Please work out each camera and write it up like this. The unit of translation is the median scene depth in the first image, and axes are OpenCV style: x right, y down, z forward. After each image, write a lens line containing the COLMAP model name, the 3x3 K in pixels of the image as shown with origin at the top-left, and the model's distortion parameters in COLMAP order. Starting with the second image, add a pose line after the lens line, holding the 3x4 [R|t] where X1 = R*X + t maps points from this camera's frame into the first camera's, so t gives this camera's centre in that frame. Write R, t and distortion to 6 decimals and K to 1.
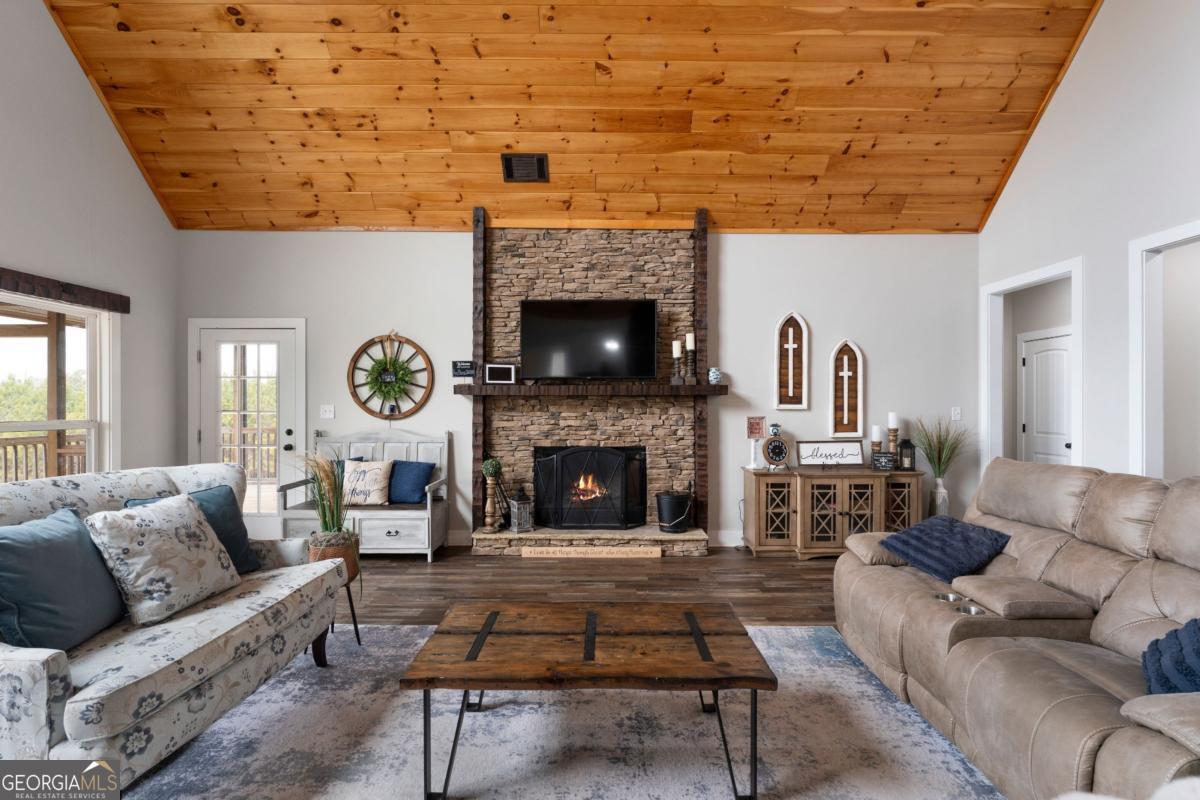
lens RADIAL K [[560.5, 0, 603.5], [0, 560.5, 410.3], [0, 0, 1]] dist [-0.003696, 0.000269]
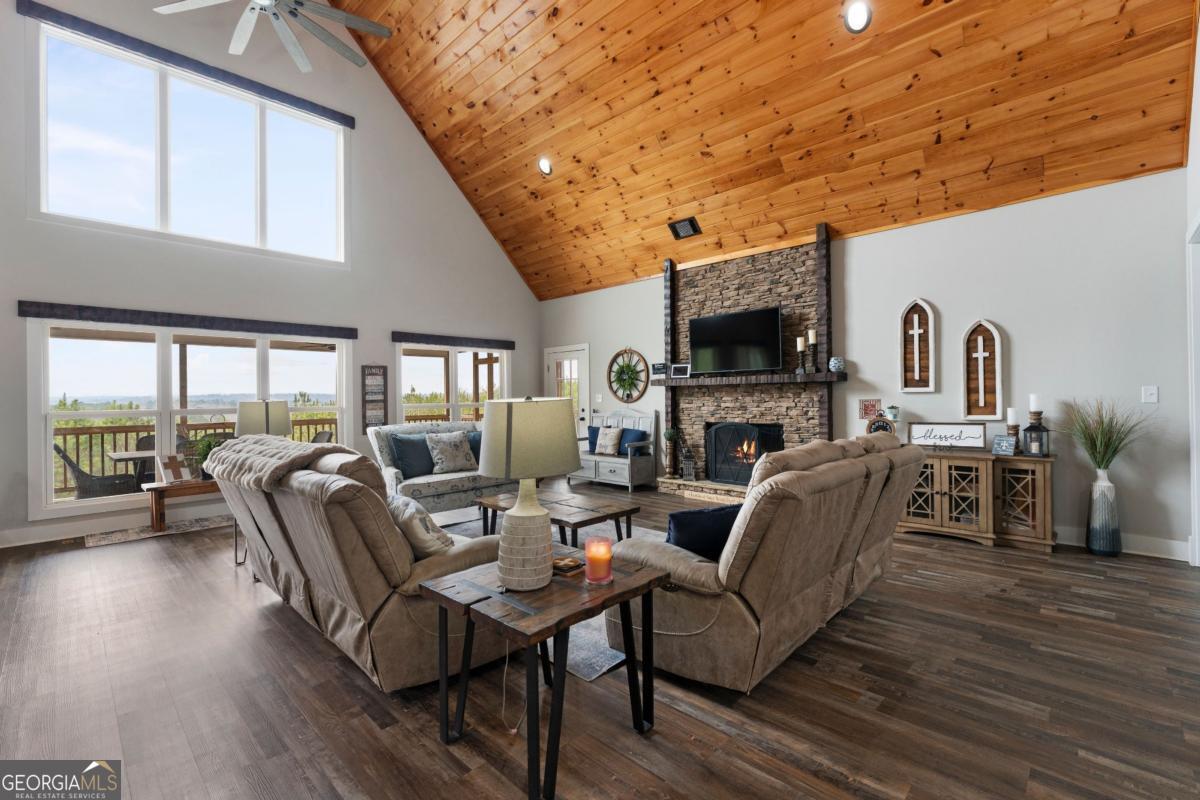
lens RADIAL K [[527.9, 0, 603.1], [0, 527.9, 398.5], [0, 0, 1]] dist [-0.010869, -0.000408]
pose [[0.712897, -0.007398, -0.701230, 0.629947], [0.009158, 0.999957, -0.001240, 0.005883], [0.701209, -0.005538, 0.712934, -0.114530]]
